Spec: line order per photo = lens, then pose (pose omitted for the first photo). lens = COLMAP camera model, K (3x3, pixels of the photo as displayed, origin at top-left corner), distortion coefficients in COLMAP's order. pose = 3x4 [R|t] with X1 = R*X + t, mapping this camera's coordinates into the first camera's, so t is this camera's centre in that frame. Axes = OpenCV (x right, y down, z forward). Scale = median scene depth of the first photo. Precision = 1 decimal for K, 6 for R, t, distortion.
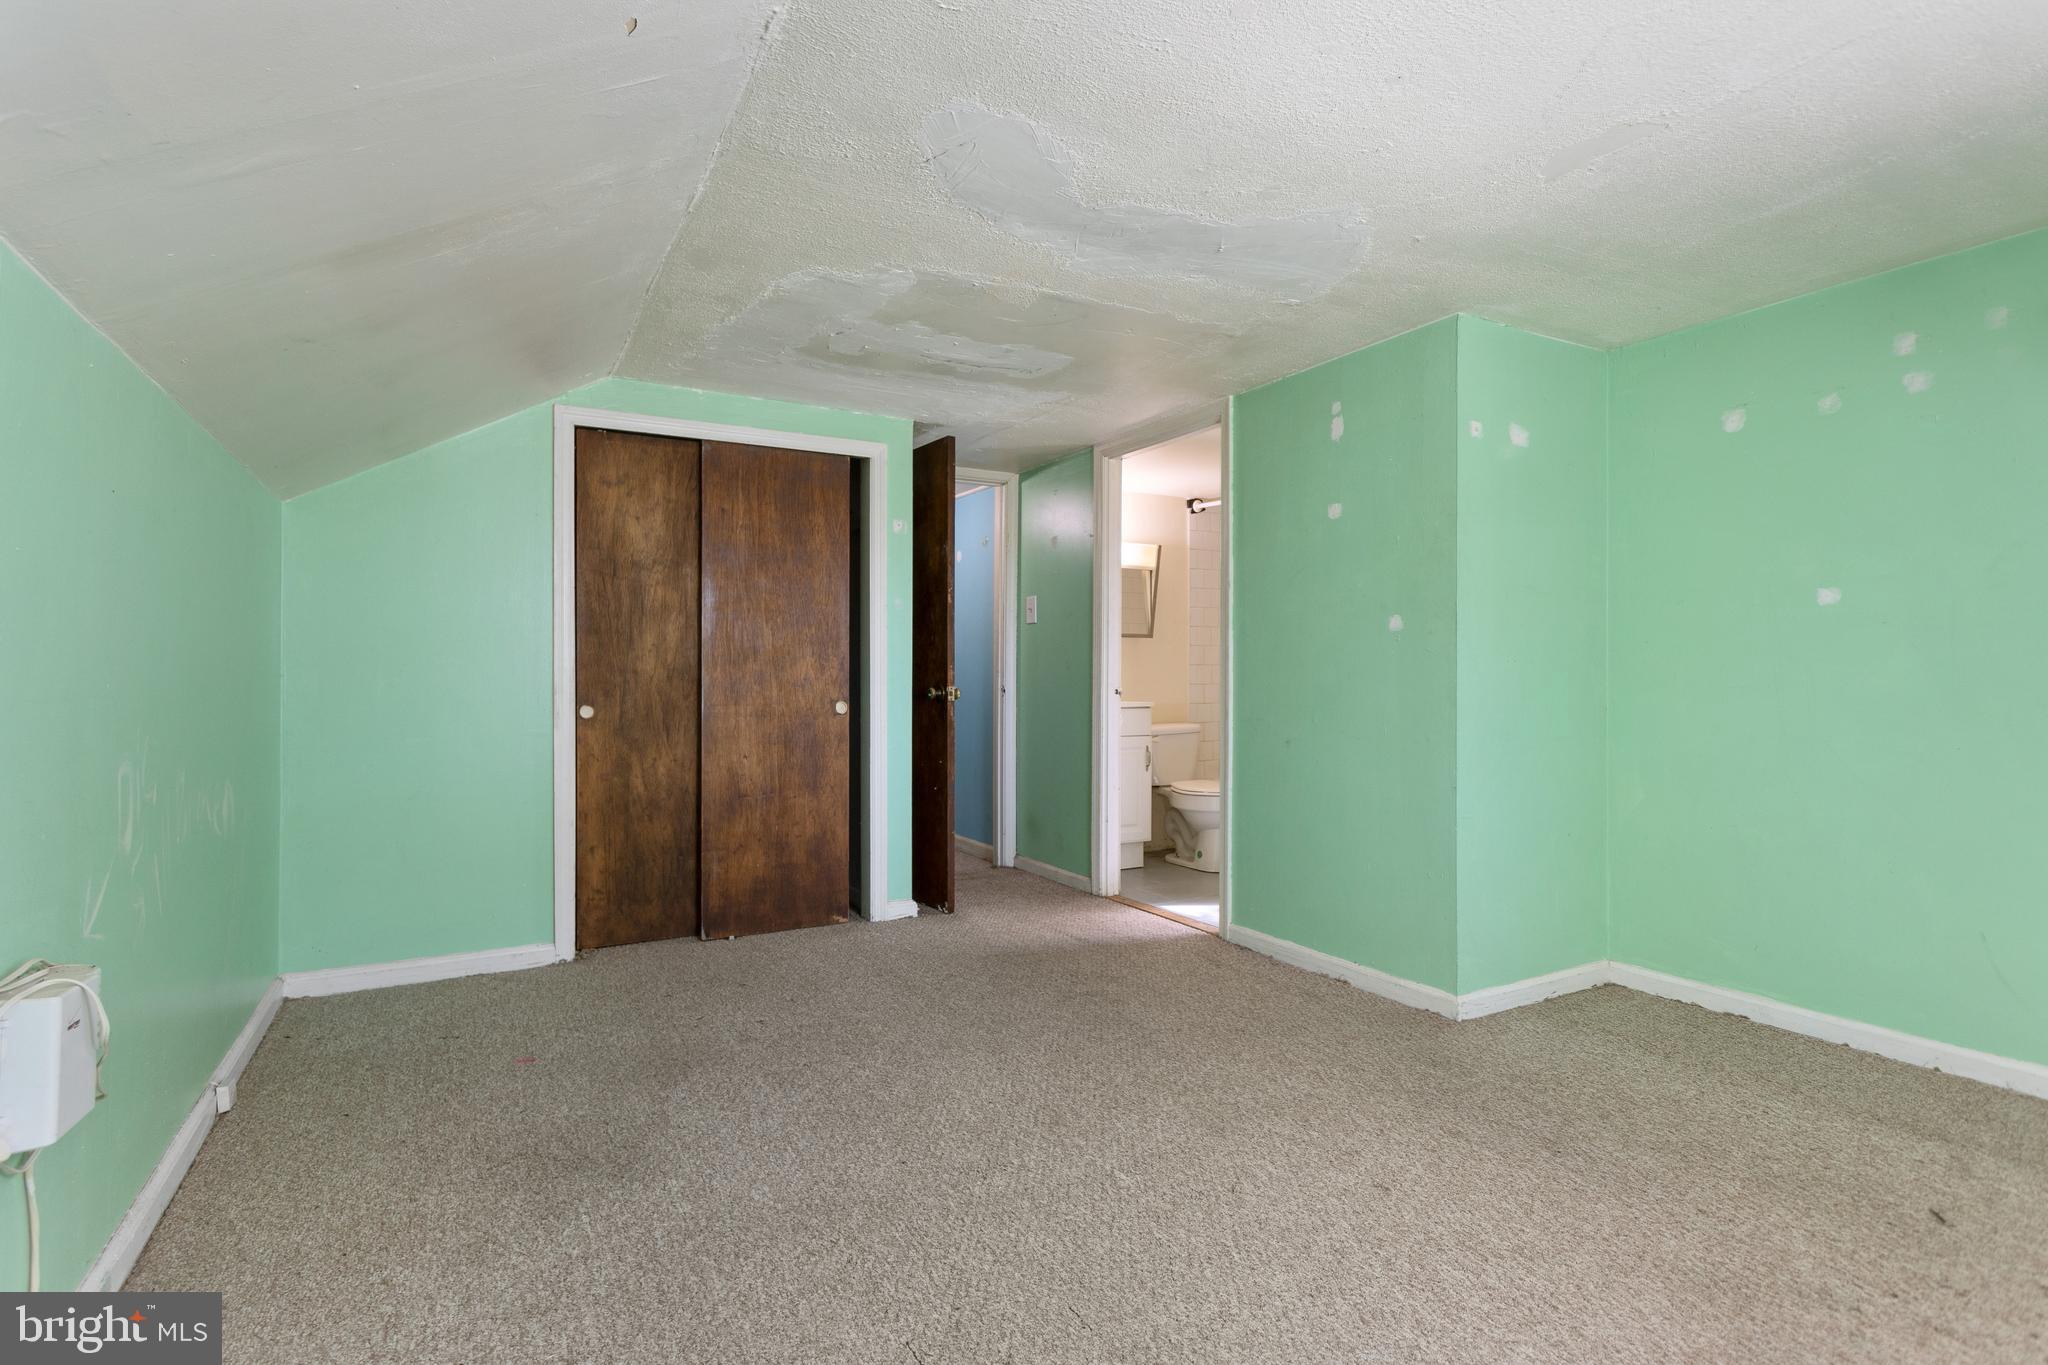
lens RADIAL K [[1024.8, 0, 1024.0], [0, 1024.8, 682.5], [0, 0, 1]] dist [-0.000069, 0.000293]
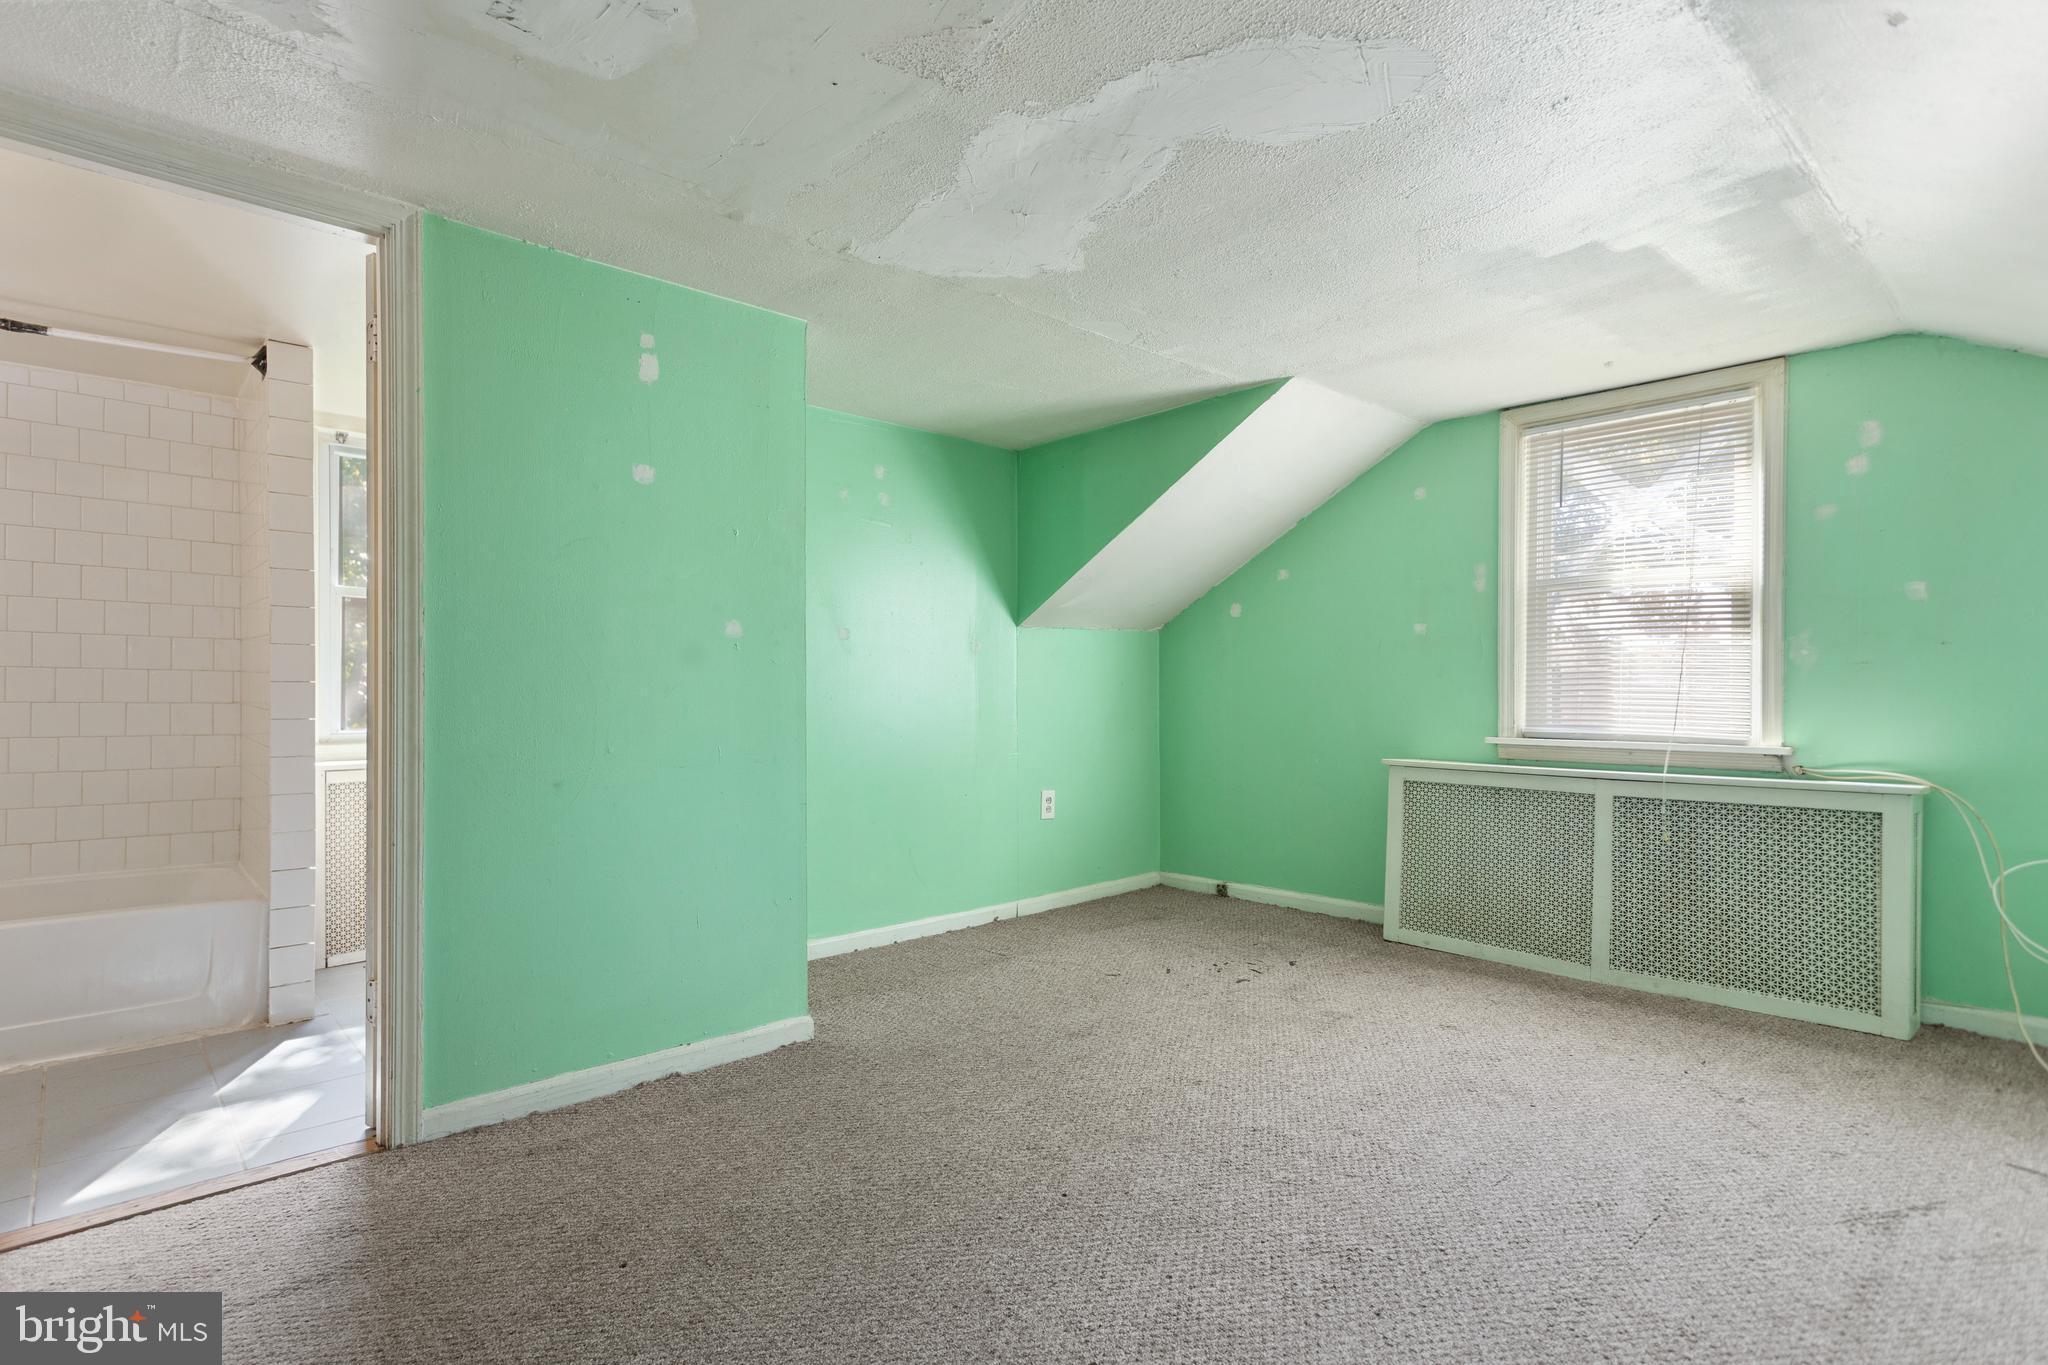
lens RADIAL K [[1006.1, 0, 1022.9], [0, 1006.1, 699.2], [0, 0, 1]] dist [0.001616, 0.000770]
pose [[-0.245030, -0.003043, 0.969511, -0.529714], [0.007460, 0.999960, 0.005024, -0.000389], [-0.969487, 0.008463, -0.244997, 0.970805]]
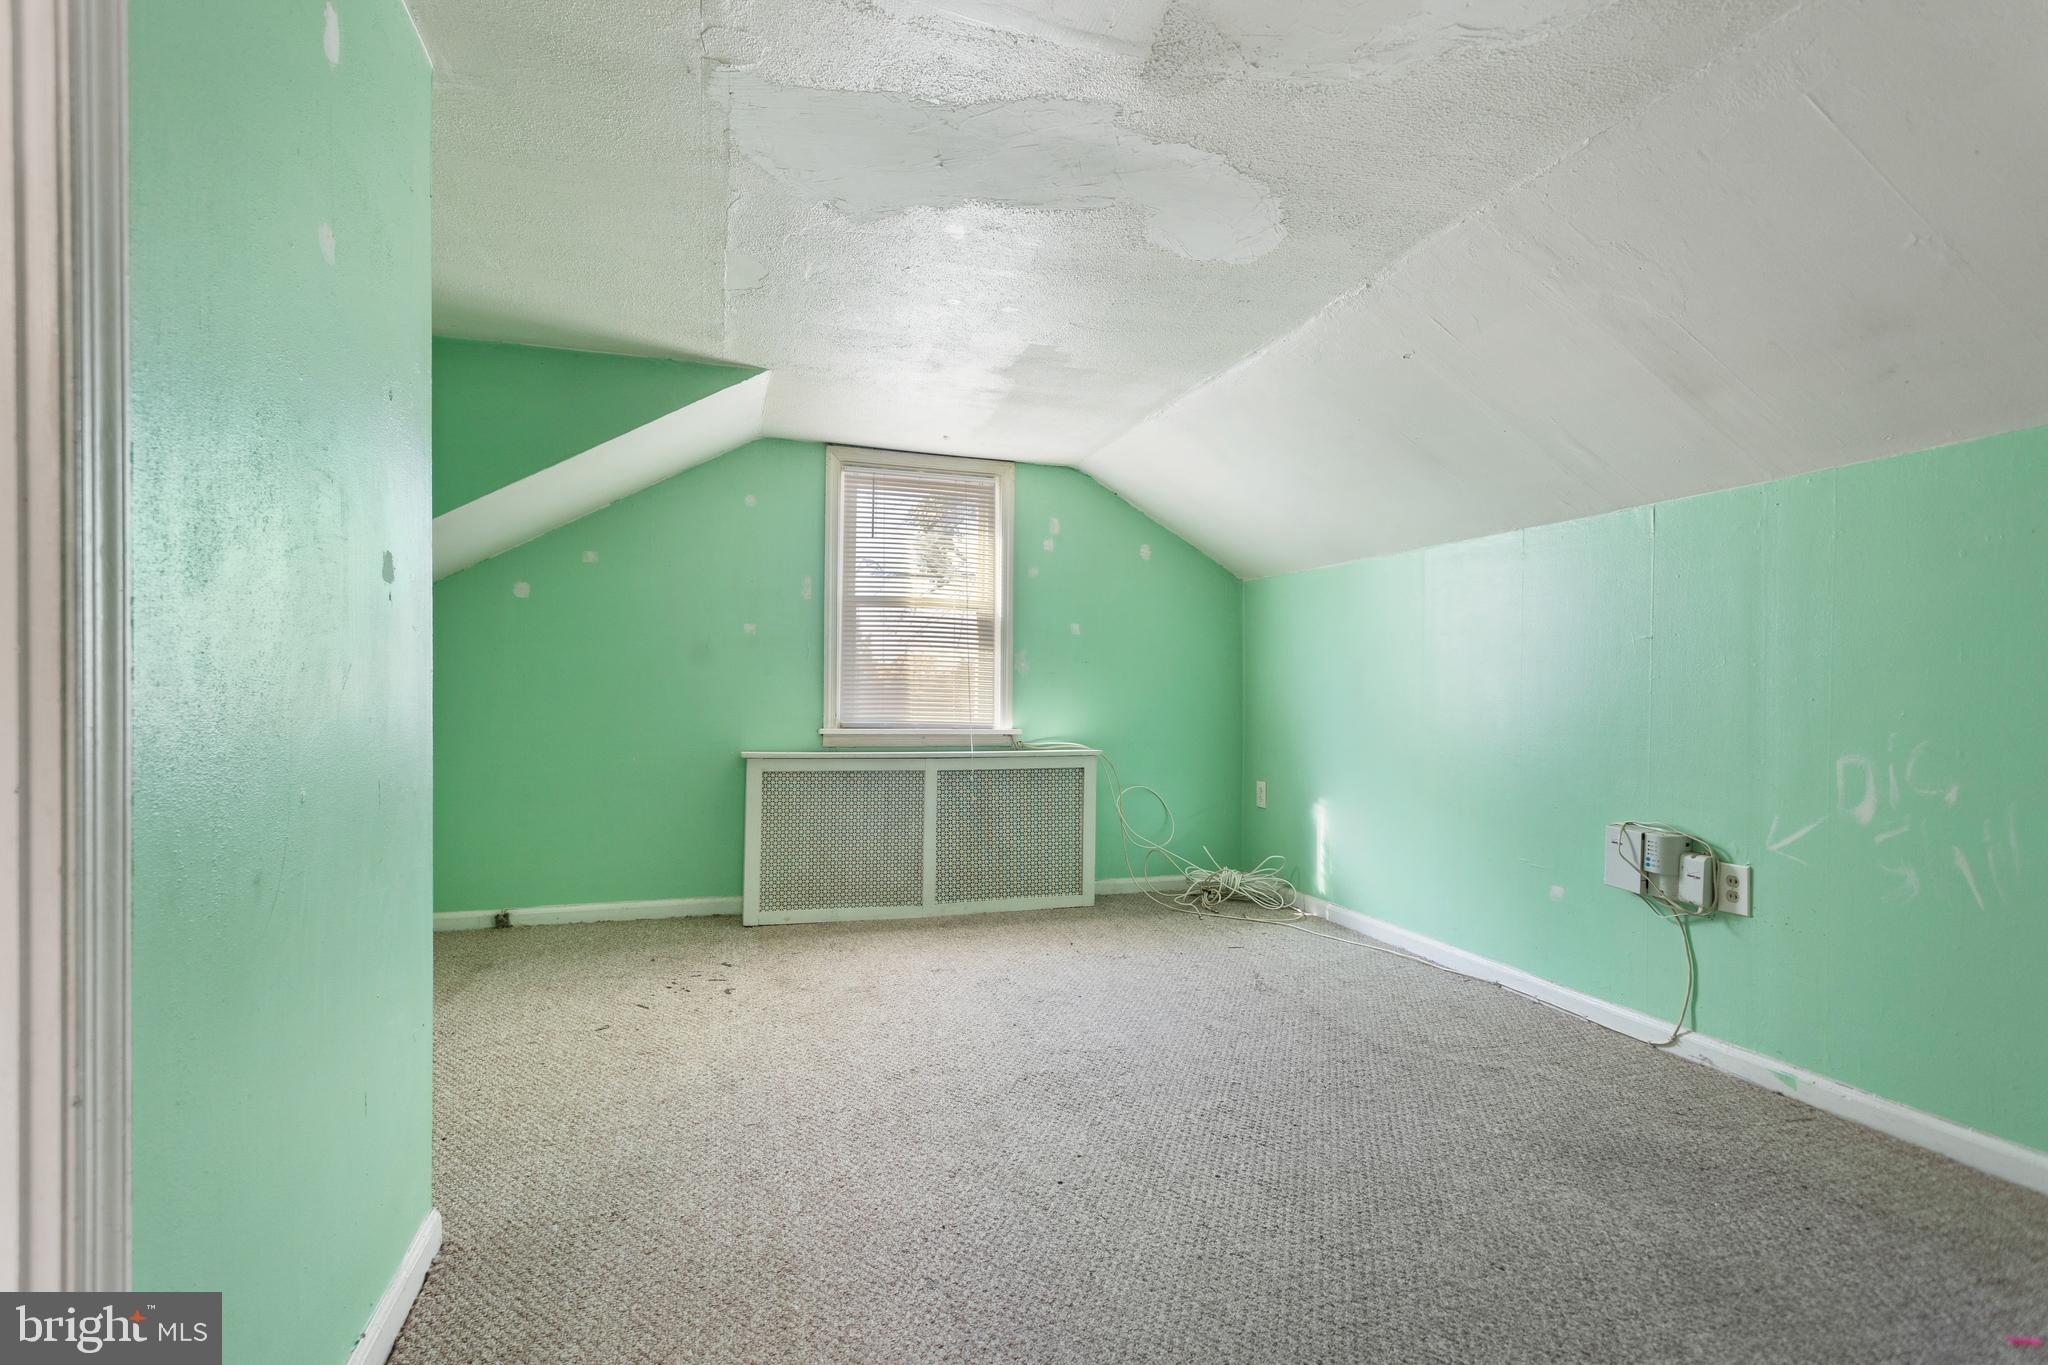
lens RADIAL K [[984.6, 0, 1025.0], [0, 984.6, 707.9], [0, 0, 1]] dist [0.000229, 0.000207]
pose [[-0.981757, -0.009470, 0.189904, -0.024084], [-0.005828, 0.999788, 0.019727, -0.001191], [-0.190051, 0.018260, -0.981604, 1.405457]]
